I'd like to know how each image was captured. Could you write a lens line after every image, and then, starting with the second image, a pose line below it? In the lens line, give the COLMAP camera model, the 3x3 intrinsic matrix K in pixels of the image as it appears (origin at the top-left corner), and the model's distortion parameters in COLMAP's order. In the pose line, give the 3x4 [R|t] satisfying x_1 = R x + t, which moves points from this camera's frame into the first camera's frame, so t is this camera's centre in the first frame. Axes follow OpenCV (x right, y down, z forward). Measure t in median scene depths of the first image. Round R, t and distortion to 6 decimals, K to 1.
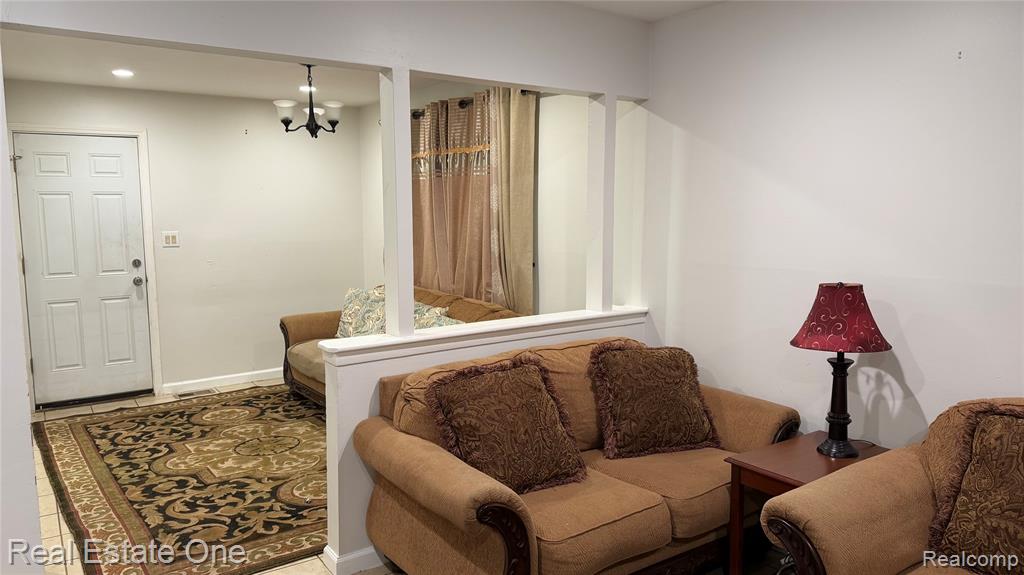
lens RADIAL K [[723.9, 0, 512.0], [0, 723.9, 287.5], [0, 0, 1]] dist [0.081071, -0.119087]
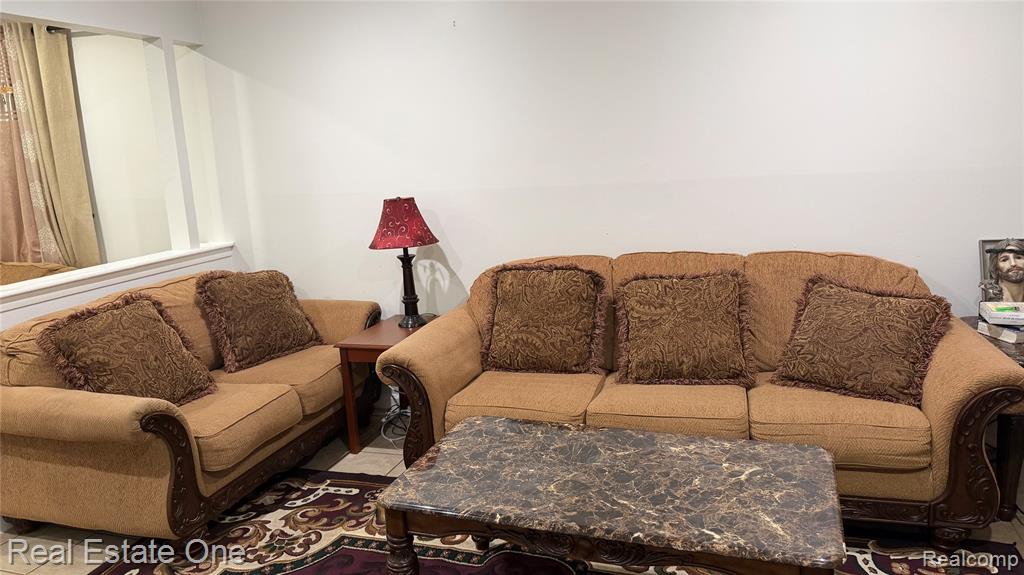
lens RADIAL K [[724.7, 0, 533.1], [0, 724.7, 287.8], [0, 0, 1]] dist [-0.006806, -0.004947]
pose [[0.793341, -0.152874, 0.589270, -0.138717], [0.109297, 0.987996, 0.109168, 0.035983], [-0.598886, -0.022202, 0.800527, -0.173421]]
